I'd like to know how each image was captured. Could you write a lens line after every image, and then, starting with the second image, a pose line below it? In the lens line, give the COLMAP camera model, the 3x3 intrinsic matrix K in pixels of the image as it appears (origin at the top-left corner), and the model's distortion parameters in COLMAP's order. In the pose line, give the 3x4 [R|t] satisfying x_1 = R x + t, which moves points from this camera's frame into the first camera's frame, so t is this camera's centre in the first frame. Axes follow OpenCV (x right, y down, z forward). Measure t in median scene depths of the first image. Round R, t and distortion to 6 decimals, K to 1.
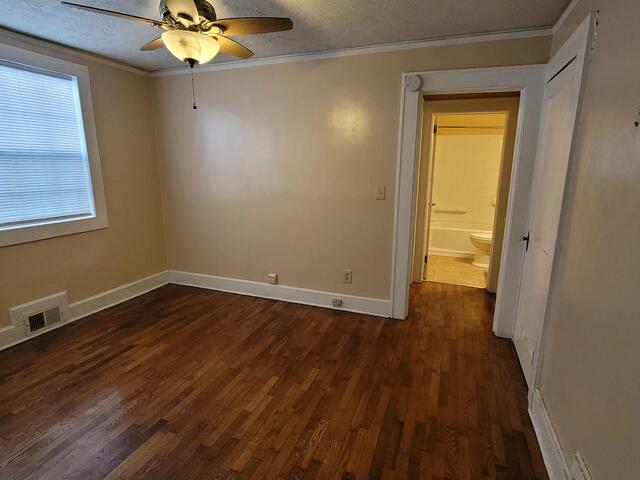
lens RADIAL K [[348.1, 0, 318.9], [0, 348.1, 243.6], [0, 0, 1]] dist [0.004209, 0.001391]
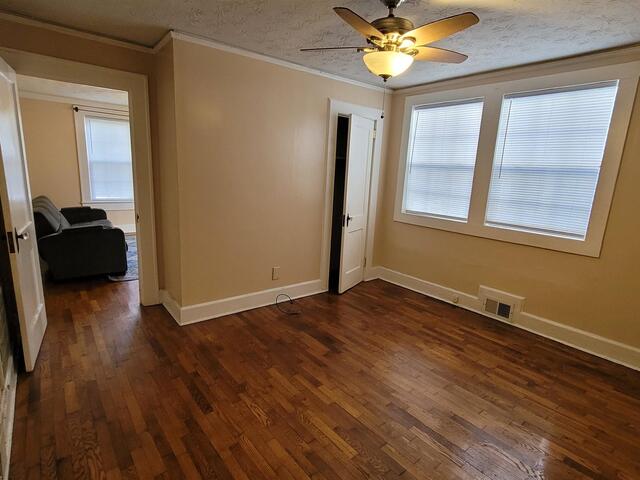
lens RADIAL K [[348.1, 0, 318.9], [0, 348.1, 243.6], [0, 0, 1]] dist [0.004209, 0.001391]
pose [[-0.499809, 0.152042, -0.852687, 0.486773], [-0.239417, 0.921862, 0.304713, -0.200230], [0.832389, 0.356446, -0.424353, 0.934866]]
